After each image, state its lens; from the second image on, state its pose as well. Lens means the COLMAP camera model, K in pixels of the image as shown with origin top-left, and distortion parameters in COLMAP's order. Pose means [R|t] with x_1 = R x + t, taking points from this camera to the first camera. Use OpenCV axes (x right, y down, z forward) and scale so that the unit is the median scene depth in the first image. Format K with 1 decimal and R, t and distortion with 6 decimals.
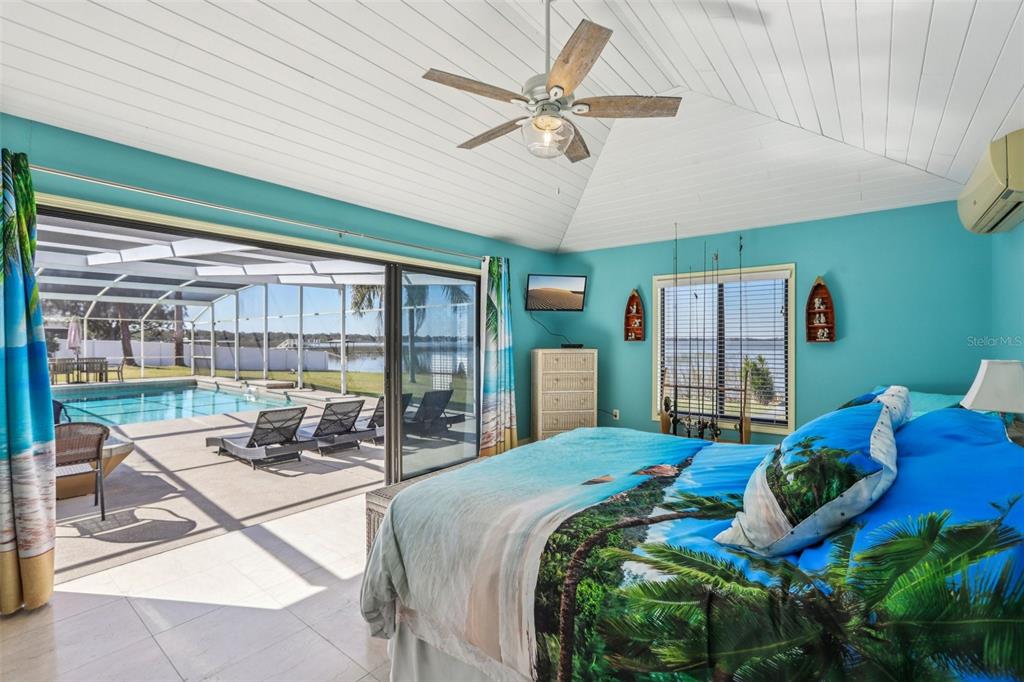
lens RADIAL K [[462.6, 0, 513.4], [0, 462.6, 340.8], [0, 0, 1]] dist [-0.010651, 0.005605]
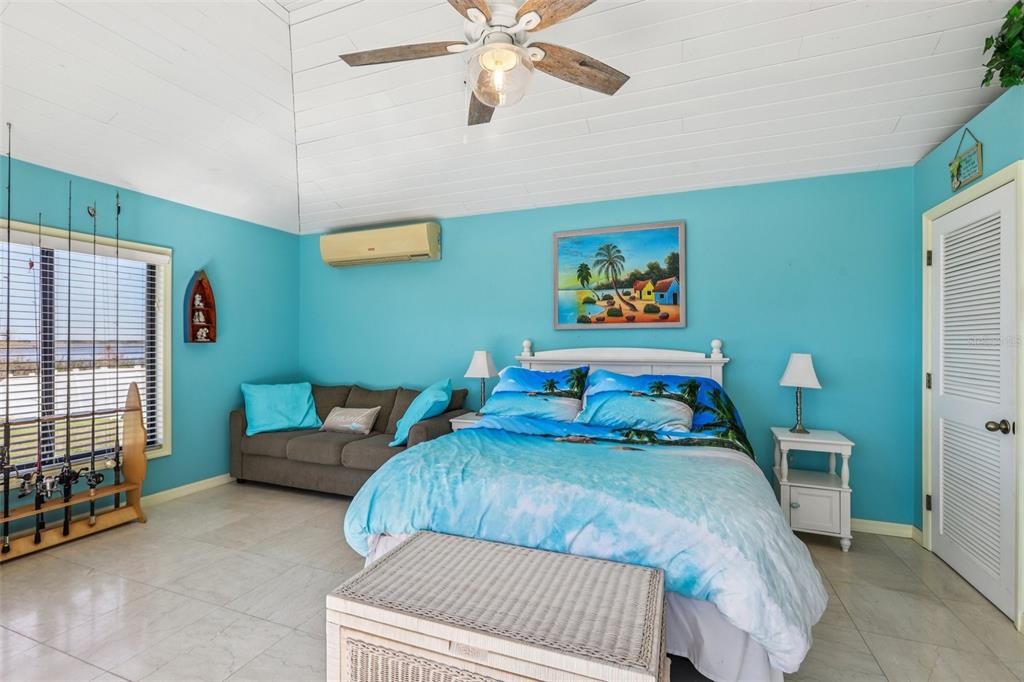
lens RADIAL K [[462.6, 0, 515.3], [0, 462.6, 341.9], [0, 0, 1]] dist [-0.010651, 0.005605]
pose [[-0.294802, 0.002107, 0.955556, -0.362554], [0.001760, 0.999997, -0.001662, 0.003938], [-0.955557, 0.001191, -0.294805, 0.625823]]
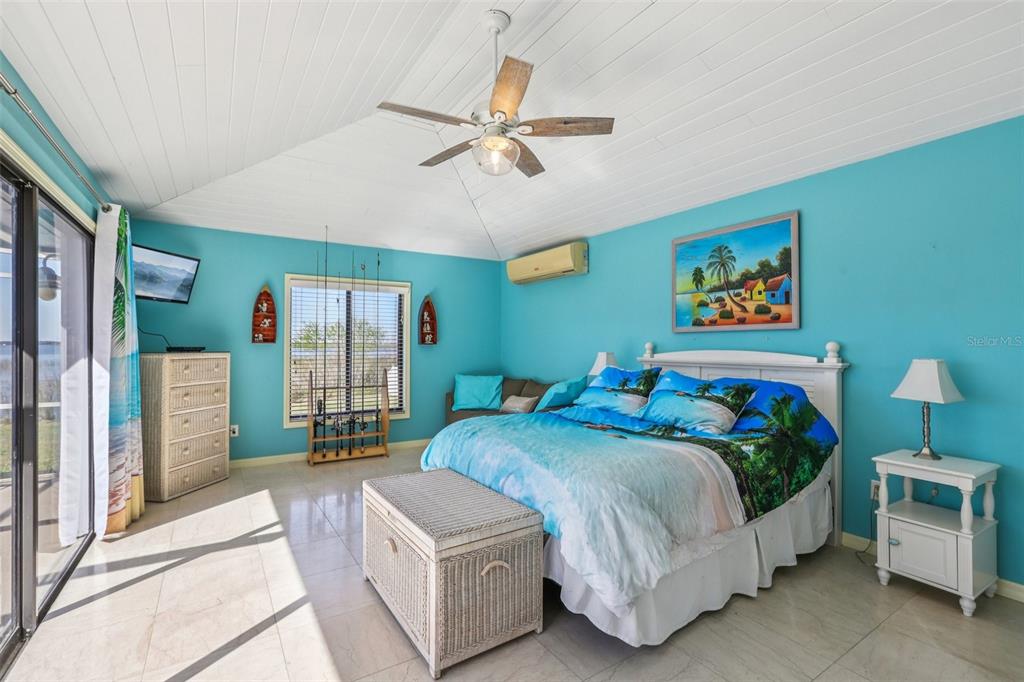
lens RADIAL K [[462.6, 0, 508.0], [0, 462.6, 341.8], [0, 0, 1]] dist [-0.010651, 0.005605]
pose [[0.310426, 0.007205, 0.950570, -0.506150], [-0.001014, 0.999973, -0.007249, 0.004336], [-0.950597, 0.001286, 0.310425, 0.332050]]
